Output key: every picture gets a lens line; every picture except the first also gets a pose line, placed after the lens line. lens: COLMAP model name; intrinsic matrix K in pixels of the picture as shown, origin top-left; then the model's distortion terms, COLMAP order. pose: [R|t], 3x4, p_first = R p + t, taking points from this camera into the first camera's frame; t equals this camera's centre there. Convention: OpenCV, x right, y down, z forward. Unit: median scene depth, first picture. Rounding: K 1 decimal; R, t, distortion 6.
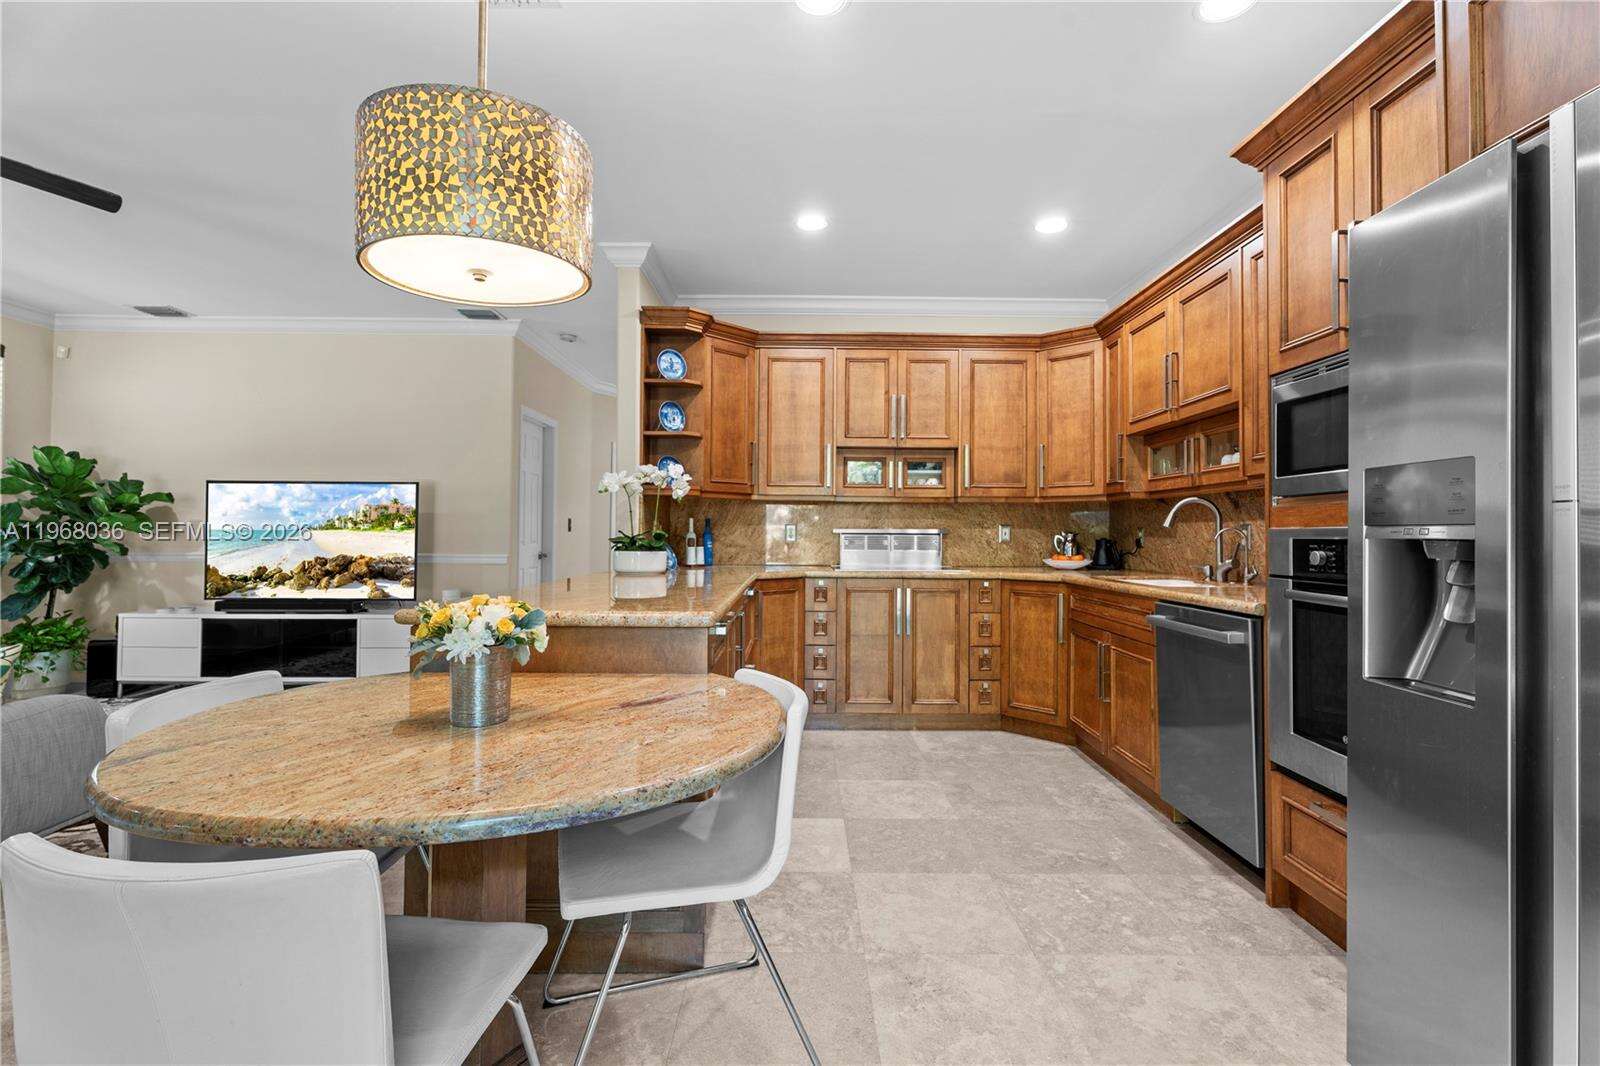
lens RADIAL K [[710.1, 0, 804.9], [0, 710.1, 512.9], [0, 0, 1]] dist [0.000005, 0.000402]
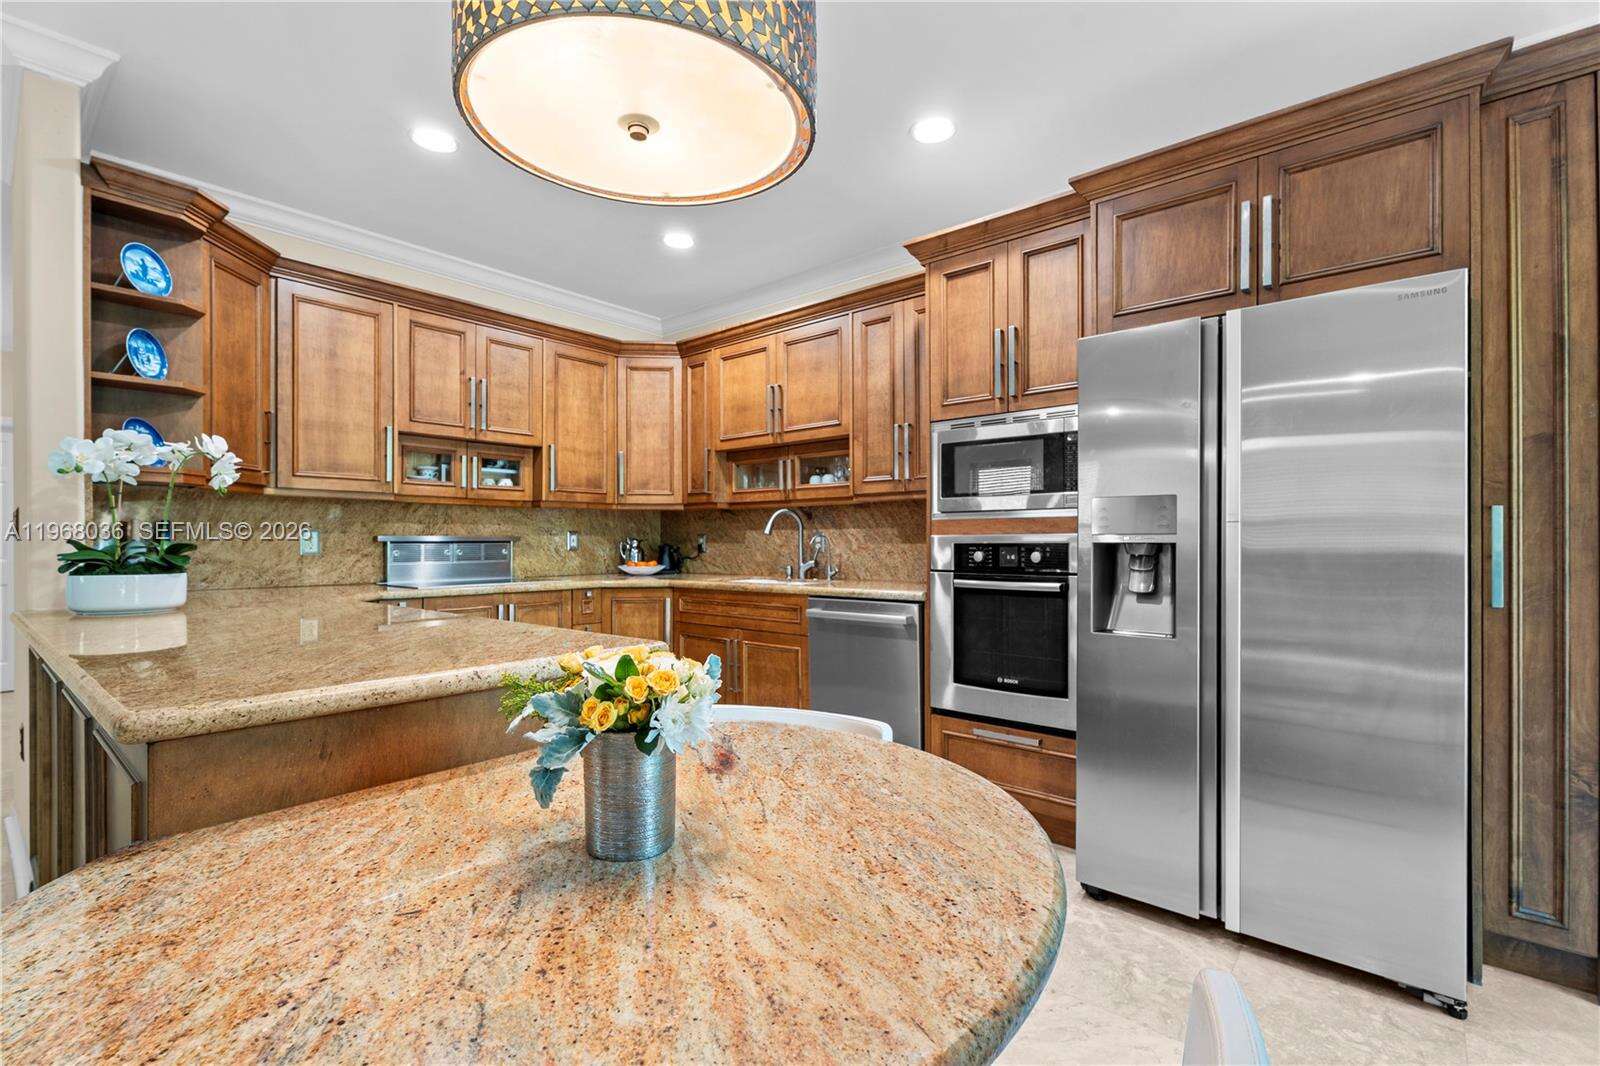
lens RADIAL K [[712.3, 0, 806.4], [0, 712.3, 535.9], [0, 0, 1]] dist [-0.000872, 0.000355]
pose [[0.653547, -0.002236, 0.756883, -0.264439], [-0.016033, 0.999730, 0.016798, 0.001544], [-0.756716, -0.023114, 0.653335, 0.150398]]
